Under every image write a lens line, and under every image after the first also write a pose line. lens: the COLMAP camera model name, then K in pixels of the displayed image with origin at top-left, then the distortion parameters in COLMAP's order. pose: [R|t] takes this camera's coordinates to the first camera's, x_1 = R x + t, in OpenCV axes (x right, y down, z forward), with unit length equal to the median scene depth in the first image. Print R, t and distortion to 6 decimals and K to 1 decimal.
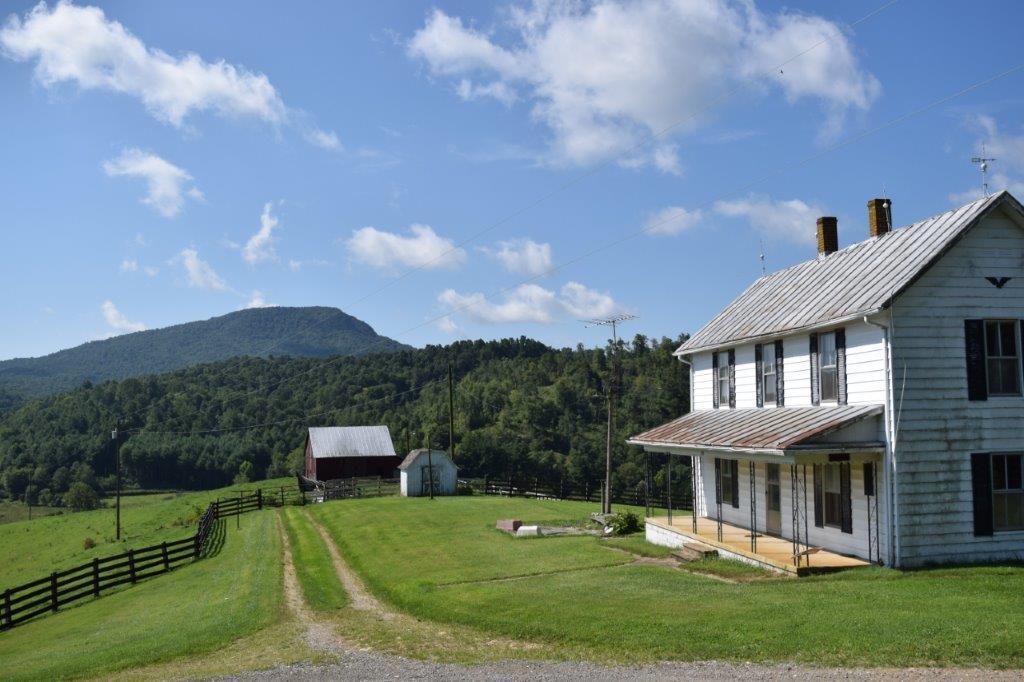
lens RADIAL K [[995.0, 0, 513.2], [0, 995.0, 343.0], [0, 0, 1]] dist [-0.071325, 0.000000]
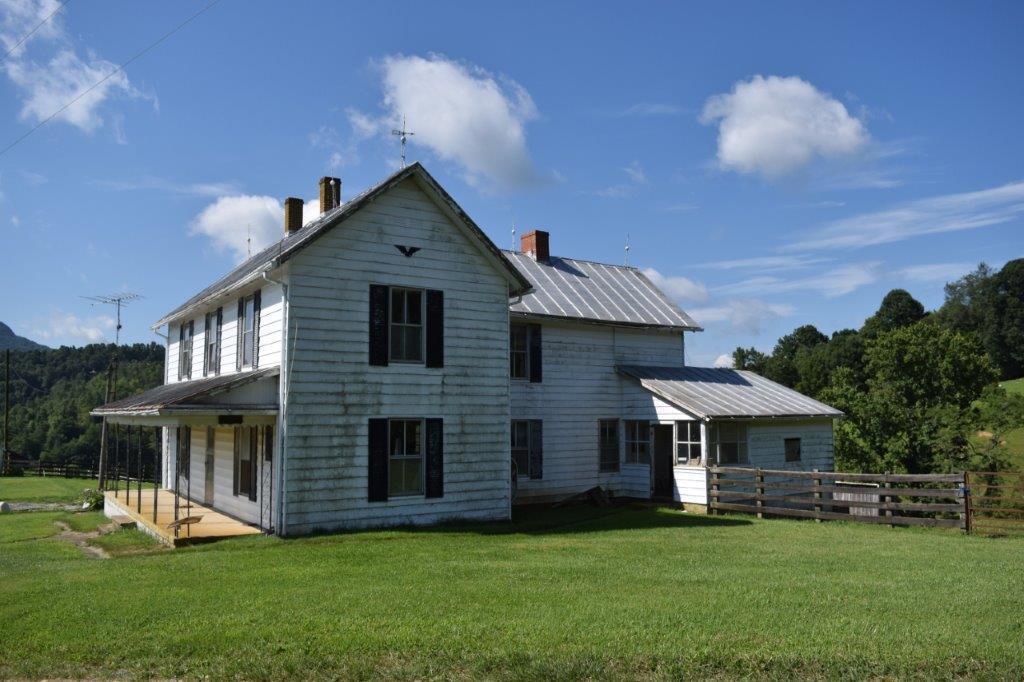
lens RADIAL K [[804.4, 0, 512.6], [0, 804.4, 350.2], [0, 0, 1]] dist [-0.096055, 0.024237]
pose [[0.907405, 0.045731, 0.417762, 0.184763], [-0.042102, 0.998953, -0.017905, 0.037456], [-0.418143, -0.001341, 0.908380, 0.143624]]
